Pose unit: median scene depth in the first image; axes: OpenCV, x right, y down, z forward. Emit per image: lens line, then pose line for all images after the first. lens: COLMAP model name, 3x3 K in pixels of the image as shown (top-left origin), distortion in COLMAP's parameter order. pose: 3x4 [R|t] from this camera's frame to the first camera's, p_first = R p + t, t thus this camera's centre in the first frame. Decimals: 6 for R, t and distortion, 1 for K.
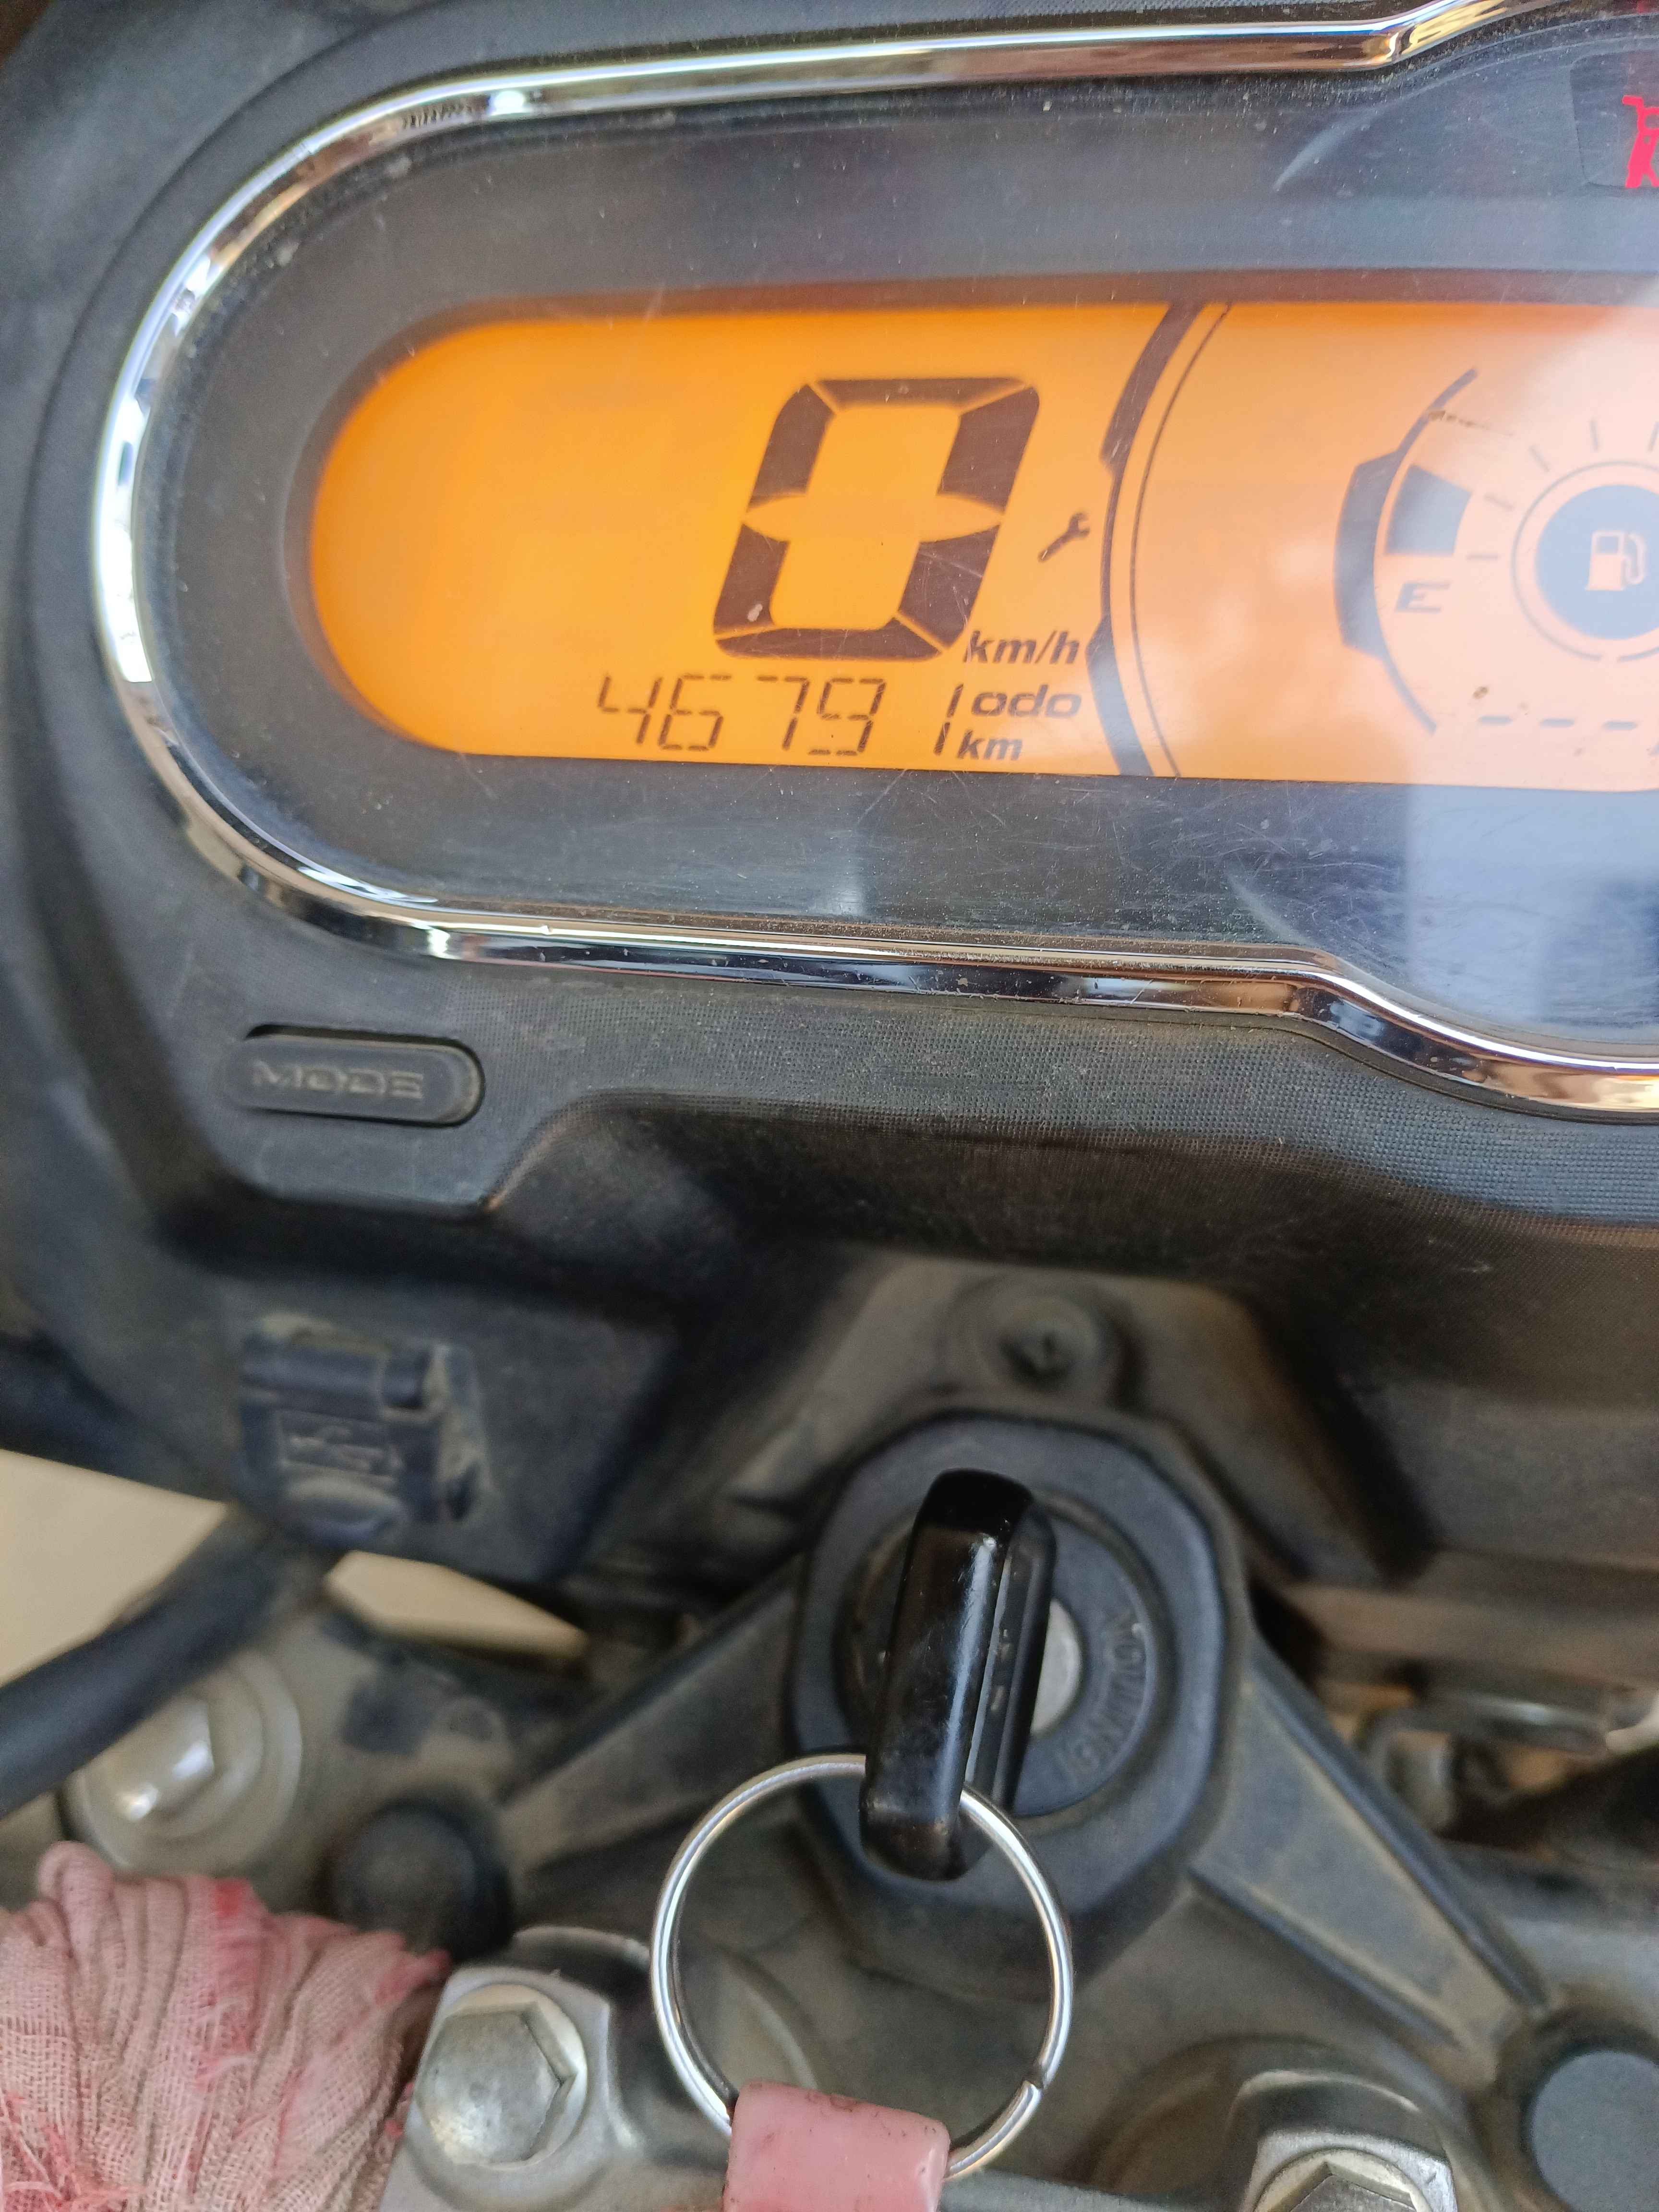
lens RADIAL K [[1650.7, 0, 830.9], [0, 1650.7, 1145.2], [0, 0, 1]] dist [0.055270, -0.174548]
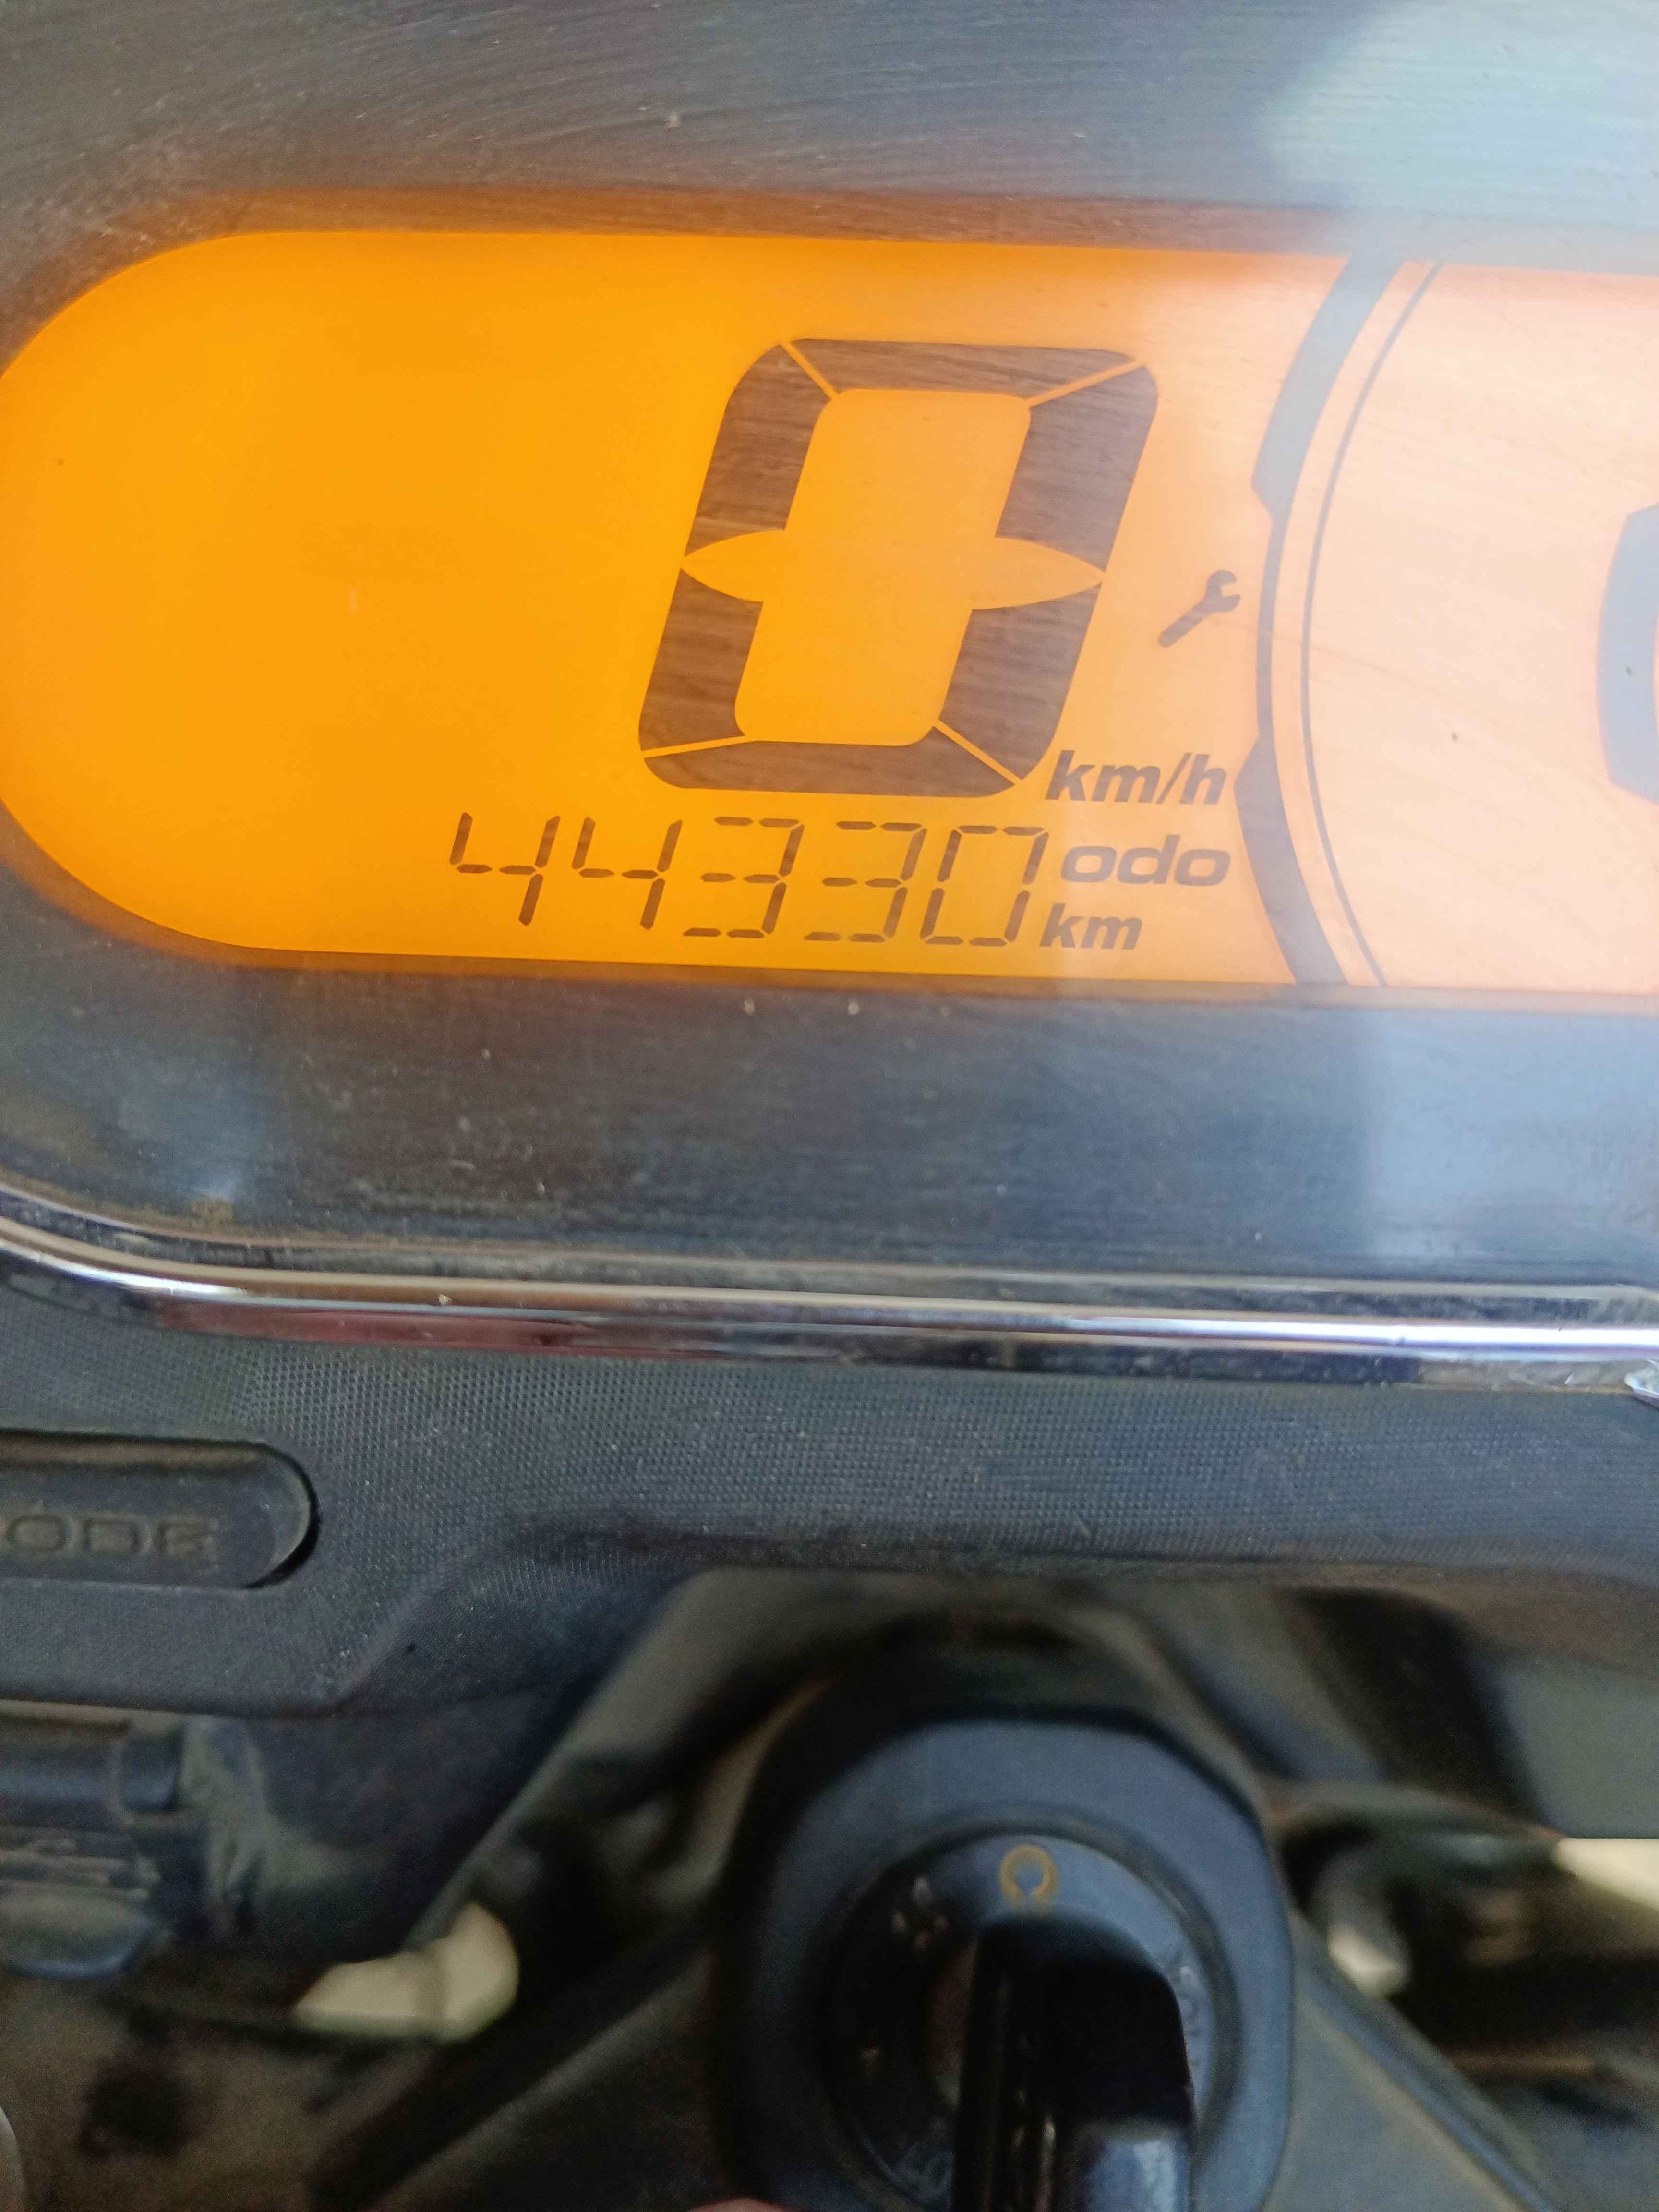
lens RADIAL K [[1588.6, 0, 758.5], [0, 1588.6, 1078.6], [0, 0, 1]] dist [0.010315, -0.074082]
pose [[0.977162, -0.063701, 0.202725, -0.159003], [0.050267, 0.996227, 0.070745, -0.228415], [-0.206467, -0.058939, 0.976677, 0.403732]]
